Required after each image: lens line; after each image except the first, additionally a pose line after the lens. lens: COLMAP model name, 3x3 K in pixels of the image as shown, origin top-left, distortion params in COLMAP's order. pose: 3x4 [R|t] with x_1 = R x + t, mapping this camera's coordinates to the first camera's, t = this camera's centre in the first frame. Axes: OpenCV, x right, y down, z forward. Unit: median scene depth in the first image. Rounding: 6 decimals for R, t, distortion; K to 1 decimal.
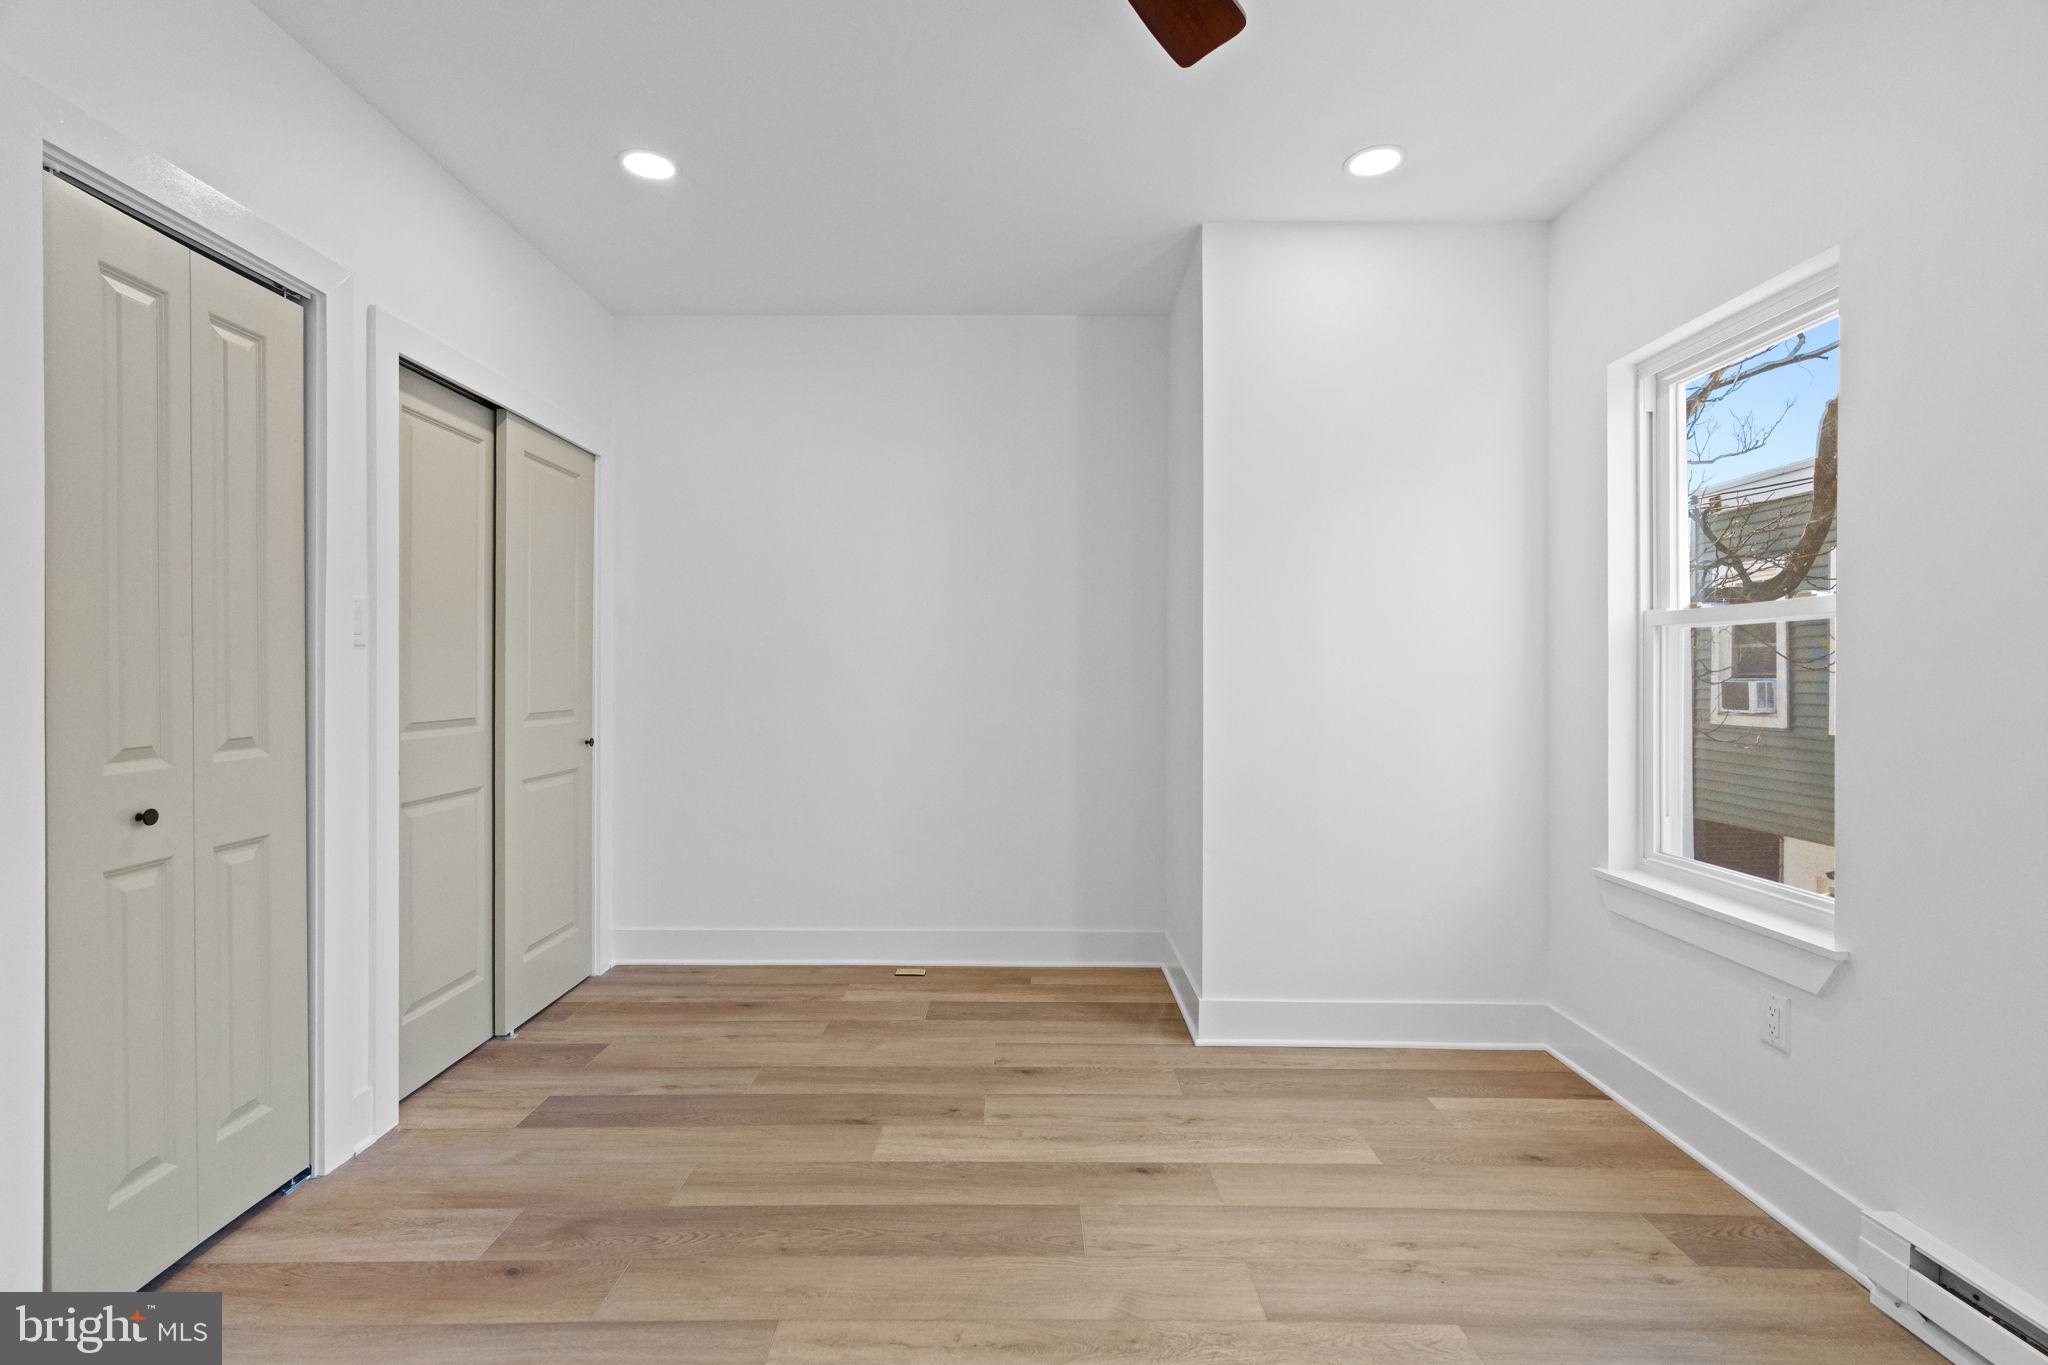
lens RADIAL K [[931.4, 0, 1021.3], [0, 931.4, 678.6], [0, 0, 1]] dist [-0.002273, 0.000856]
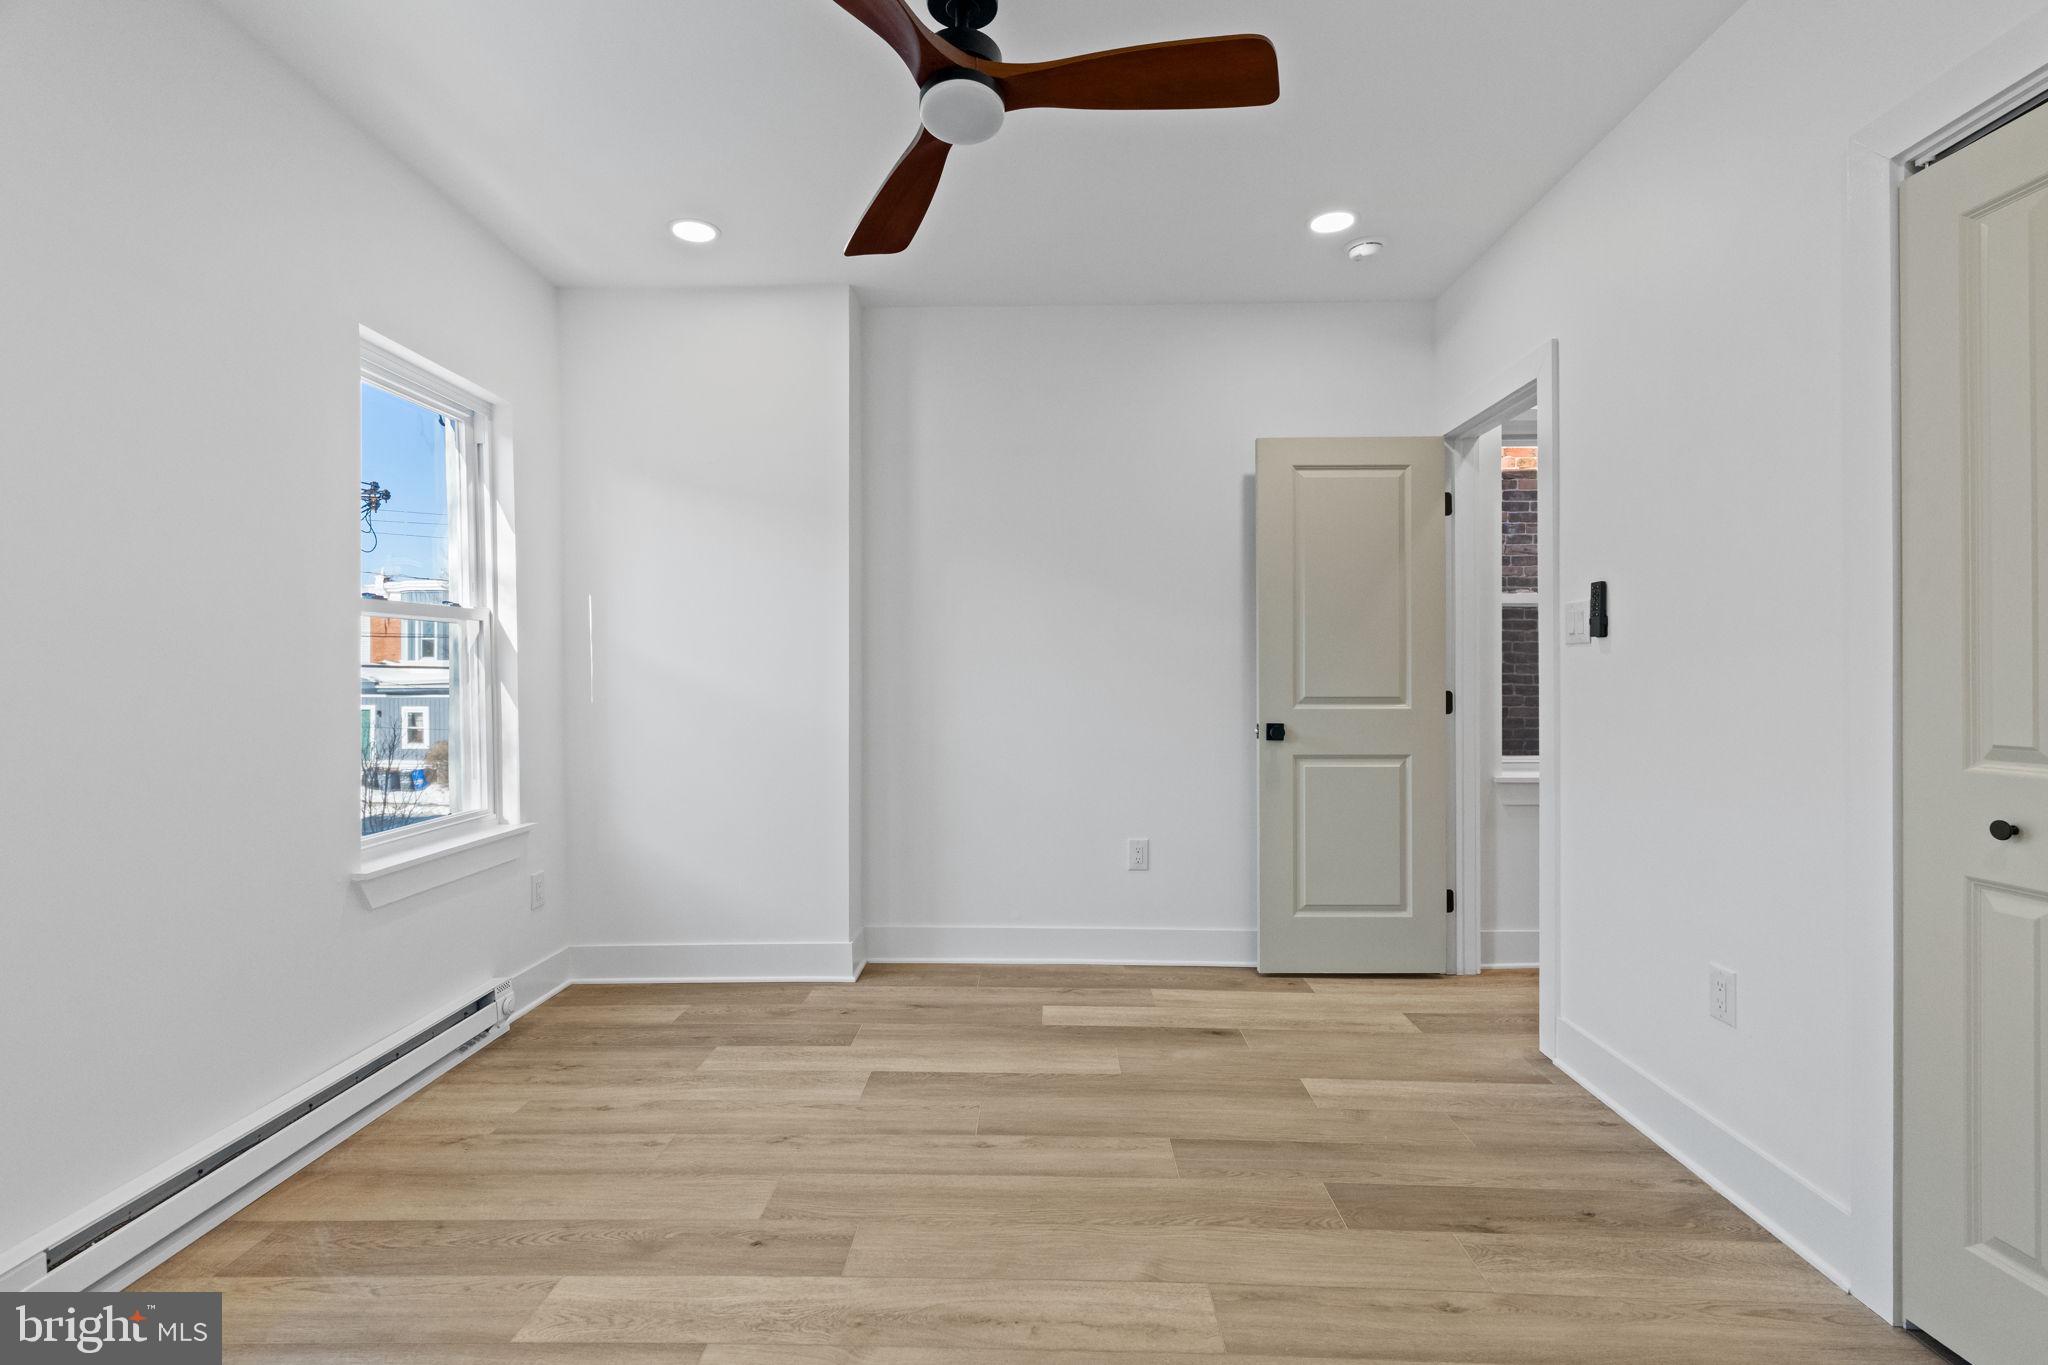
lens RADIAL K [[937.0, 0, 1023.5], [0, 937.0, 665.1], [0, 0, 1]] dist [-0.001693, 0.000571]
pose [[-0.999781, -0.001044, 0.020914, -0.051228], [-0.001141, 0.999989, -0.004600, 0.003956], [-0.020909, -0.004623, -0.999771, 1.327898]]
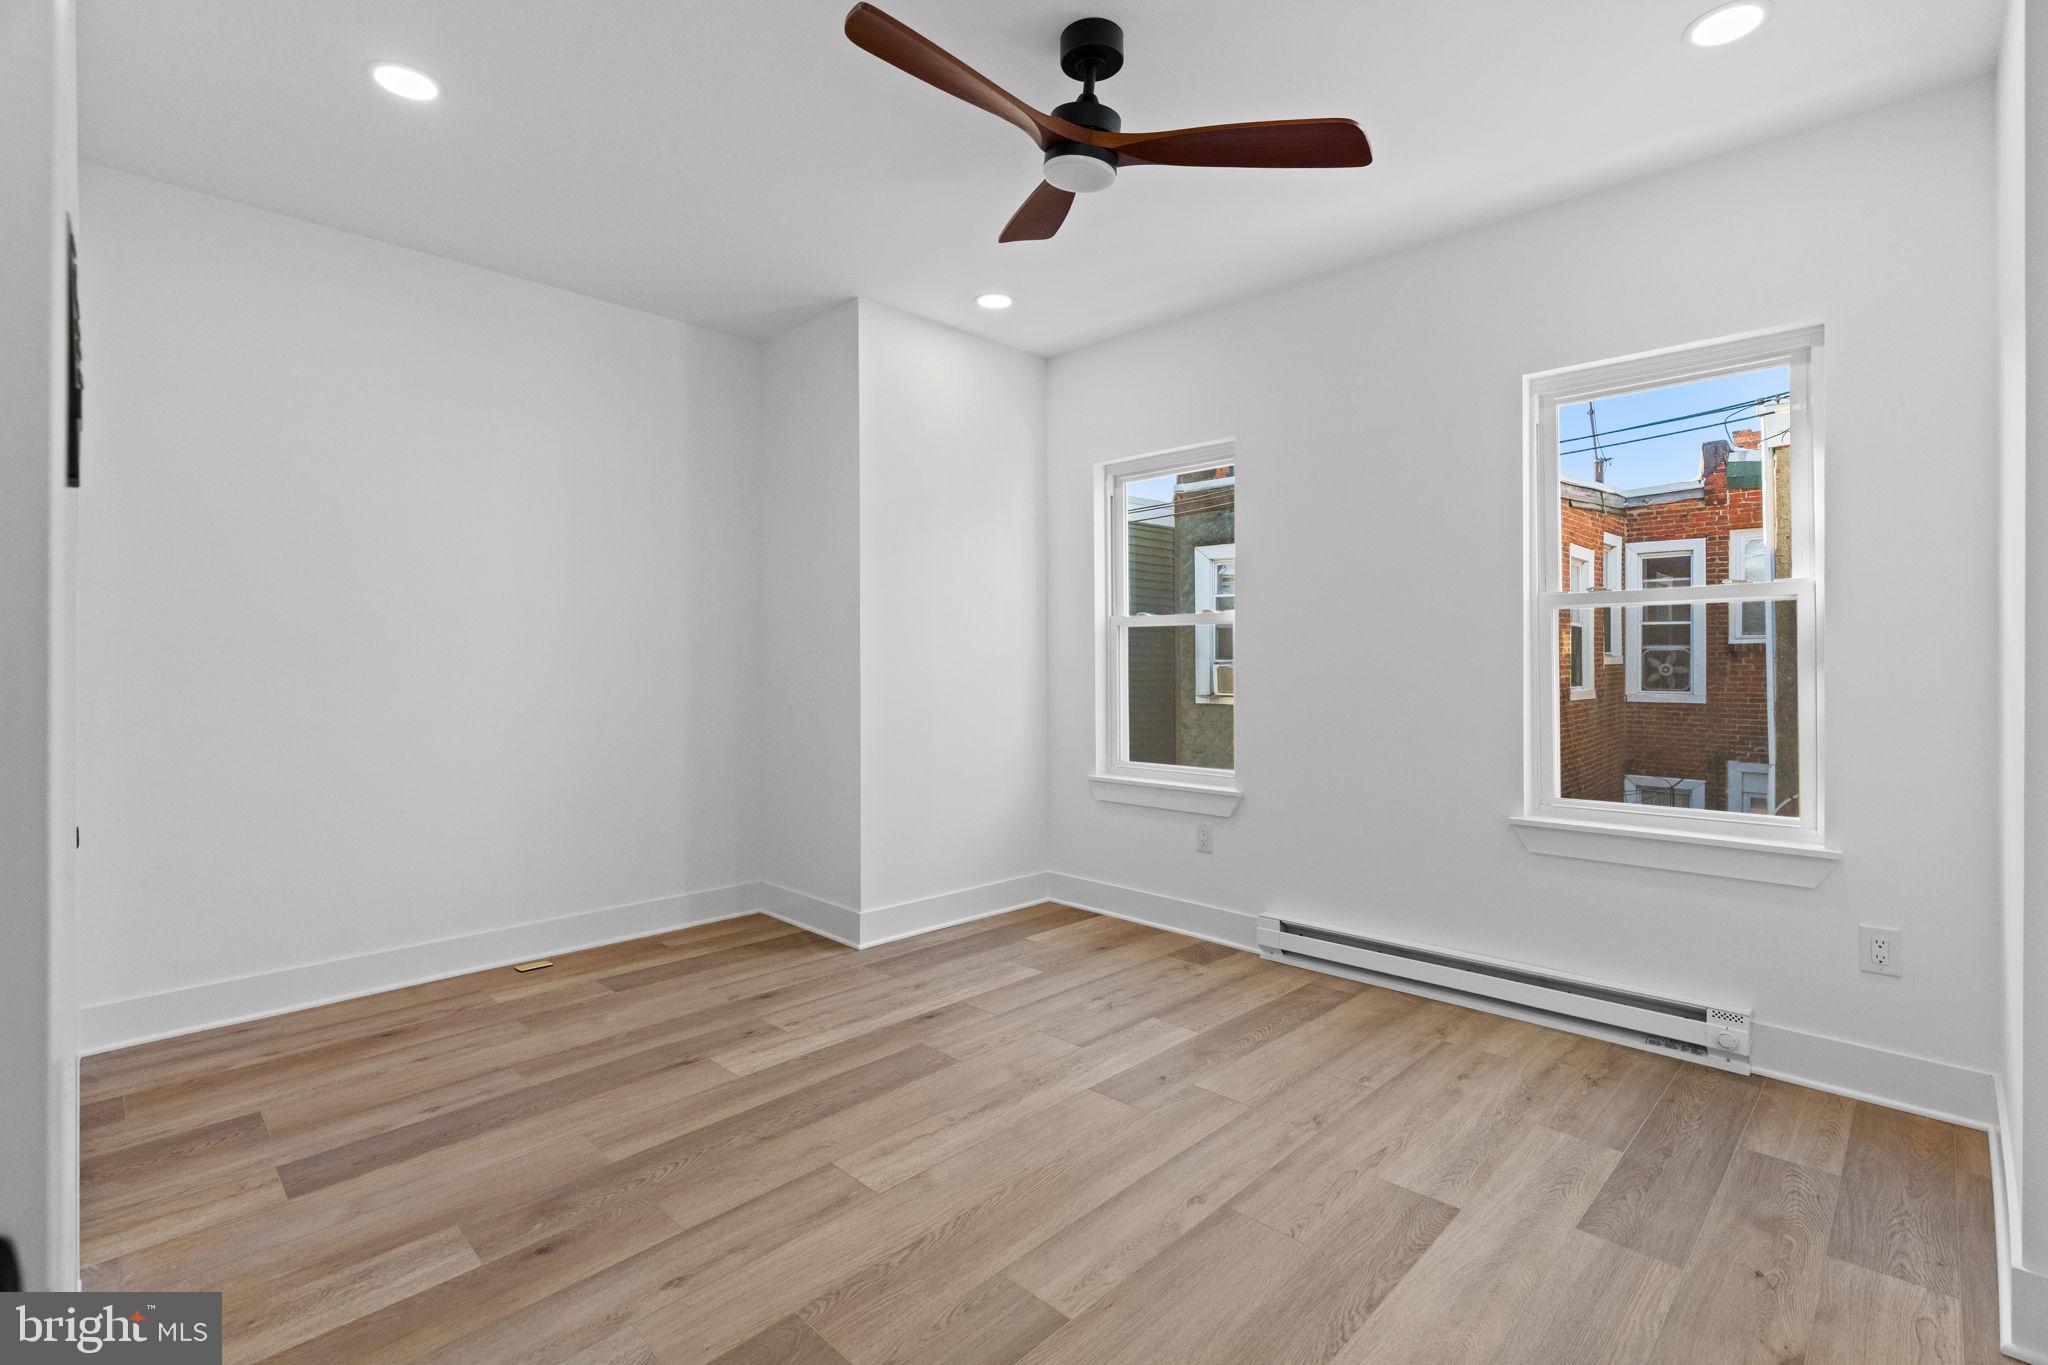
lens RADIAL K [[937.0, 0, 1023.5], [0, 937.0, 665.1], [0, 0, 1]] dist [-0.001693, 0.000571]
pose [[0.696322, -0.006233, 0.717703, -0.671217], [0.007225, 0.999972, 0.001674, 0.010711], [-0.717693, 0.004020, 0.696348, -0.050027]]
